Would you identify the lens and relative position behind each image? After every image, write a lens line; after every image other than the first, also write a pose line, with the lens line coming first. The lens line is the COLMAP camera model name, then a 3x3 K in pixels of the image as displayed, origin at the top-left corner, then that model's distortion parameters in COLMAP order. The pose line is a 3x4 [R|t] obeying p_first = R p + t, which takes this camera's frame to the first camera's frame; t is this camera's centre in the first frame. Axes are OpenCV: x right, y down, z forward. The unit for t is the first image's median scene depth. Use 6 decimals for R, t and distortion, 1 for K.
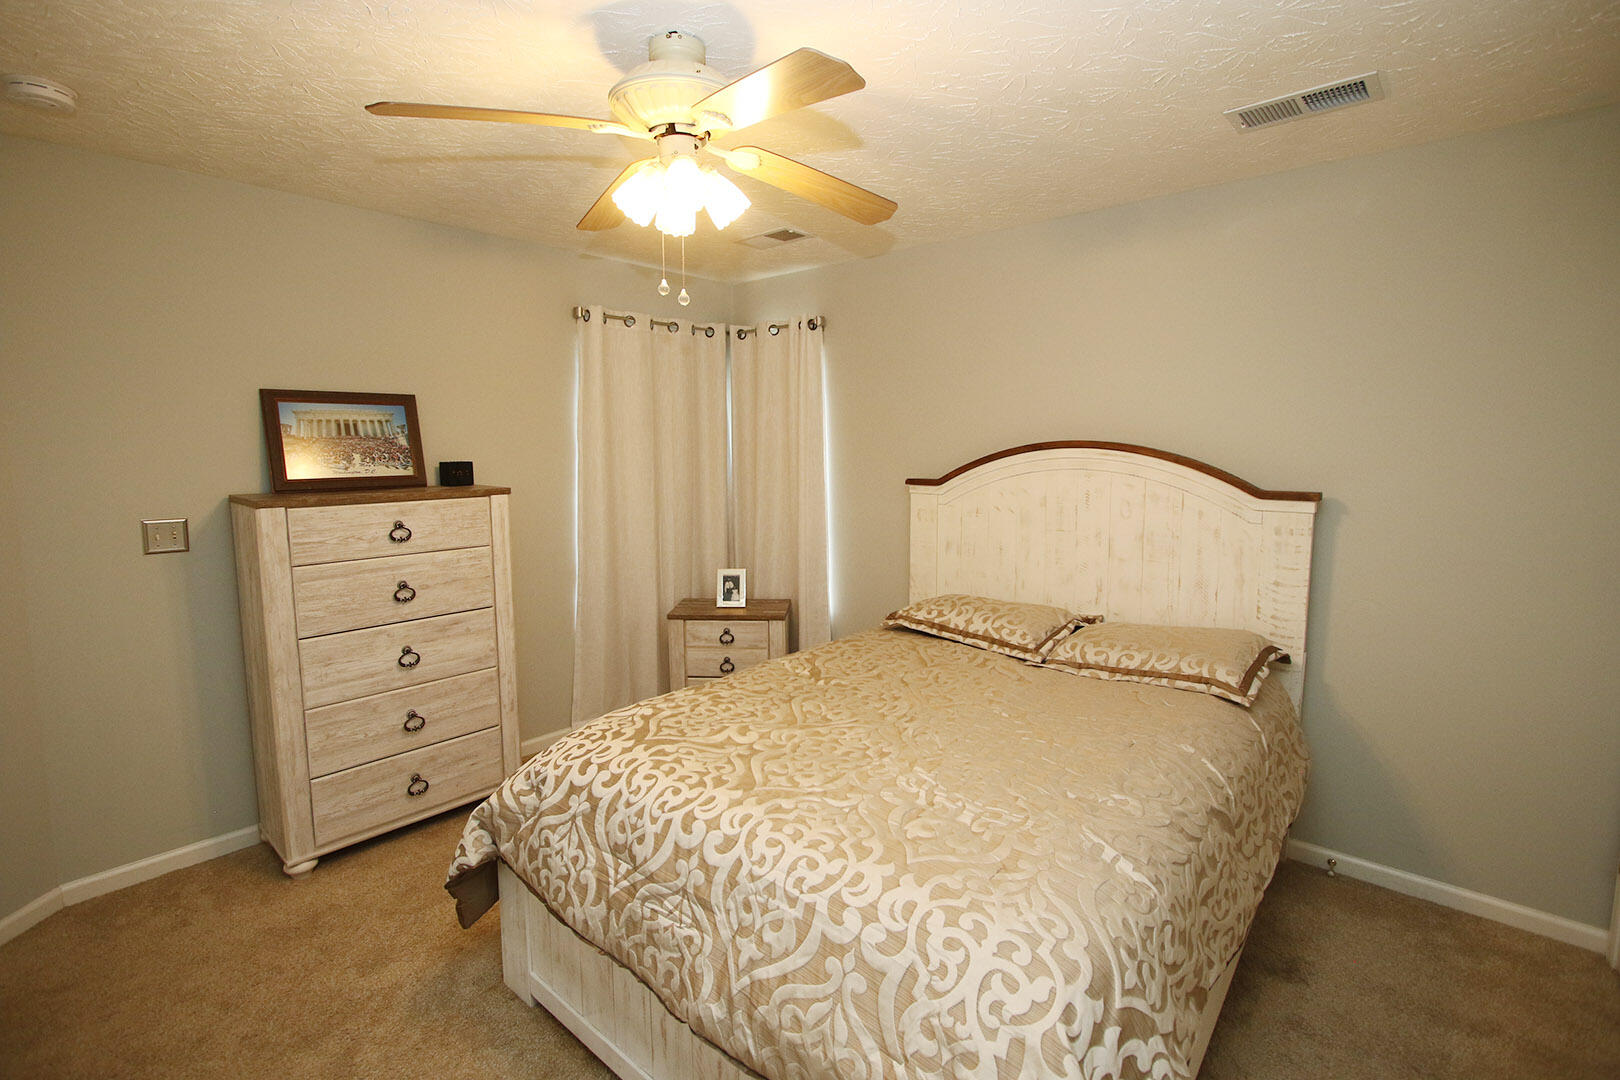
lens RADIAL K [[737.0, 0, 808.3], [0, 737.0, 535.8], [0, 0, 1]] dist [-0.013974, 0.000515]
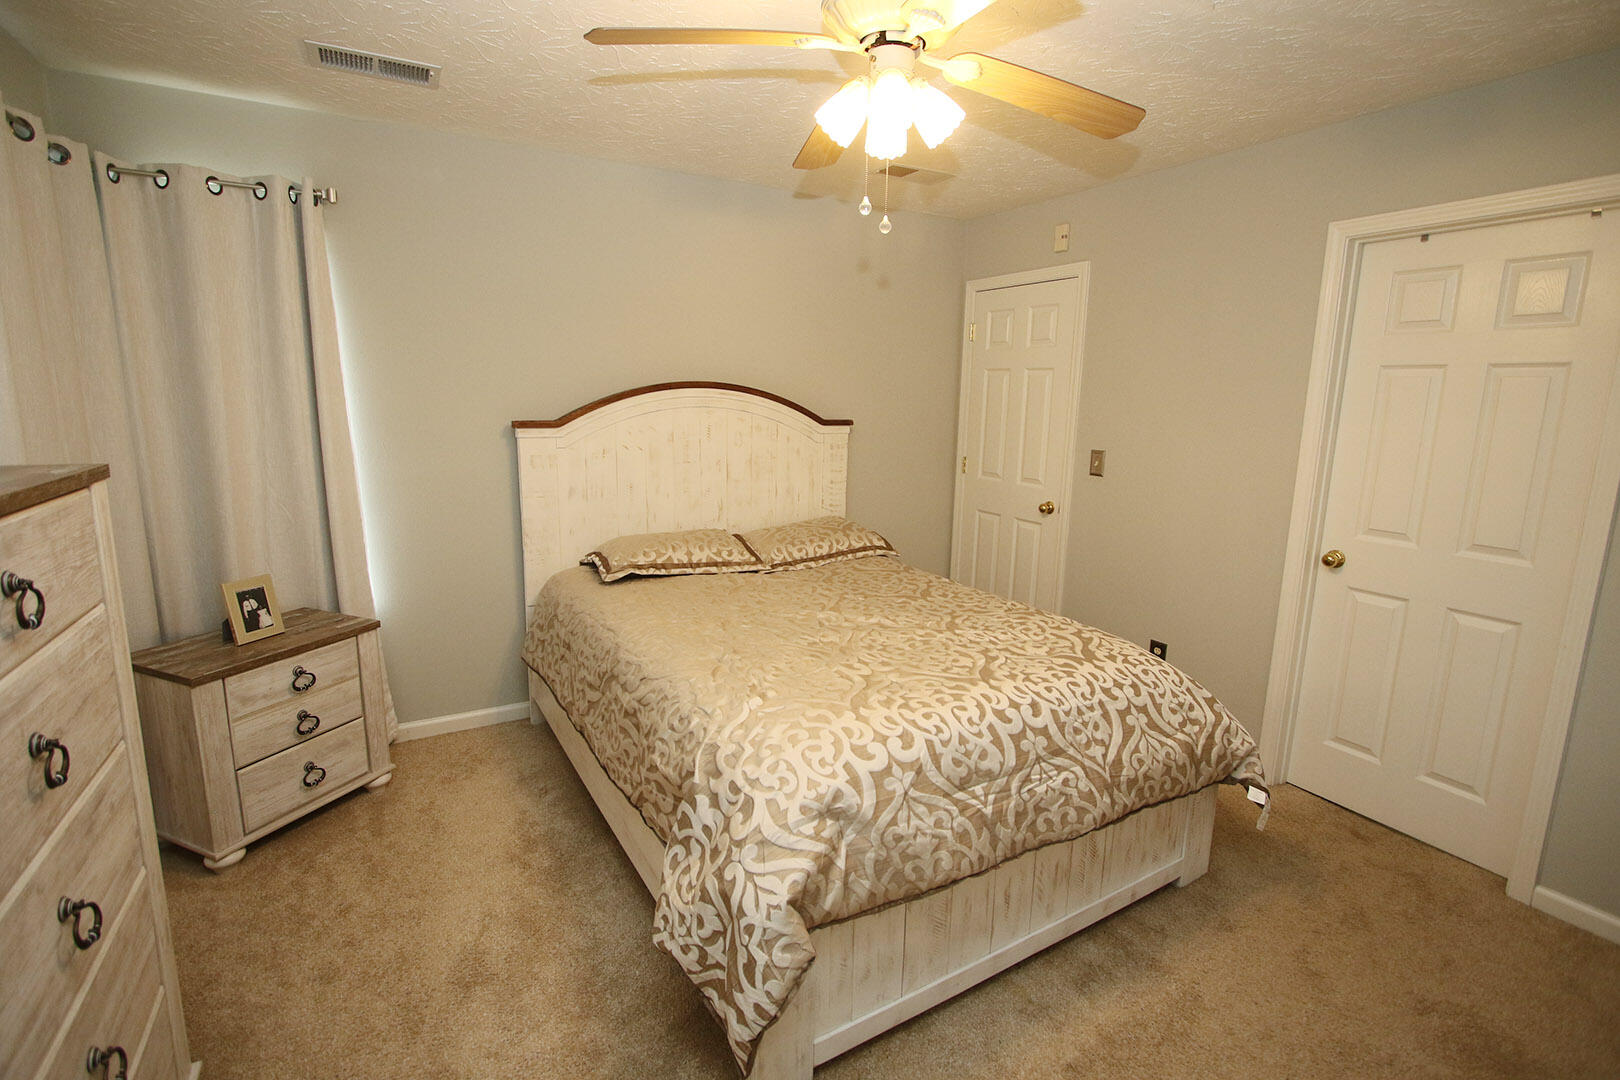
lens RADIAL K [[737.0, 0, 808.0], [0, 737.0, 536.2], [0, 0, 1]] dist [-0.013974, 0.000515]
pose [[0.325946, -0.173182, 0.929391, -1.096099], [0.096674, 0.984031, 0.149459, -0.076967], [-0.940433, 0.041133, 0.337483, 0.753765]]
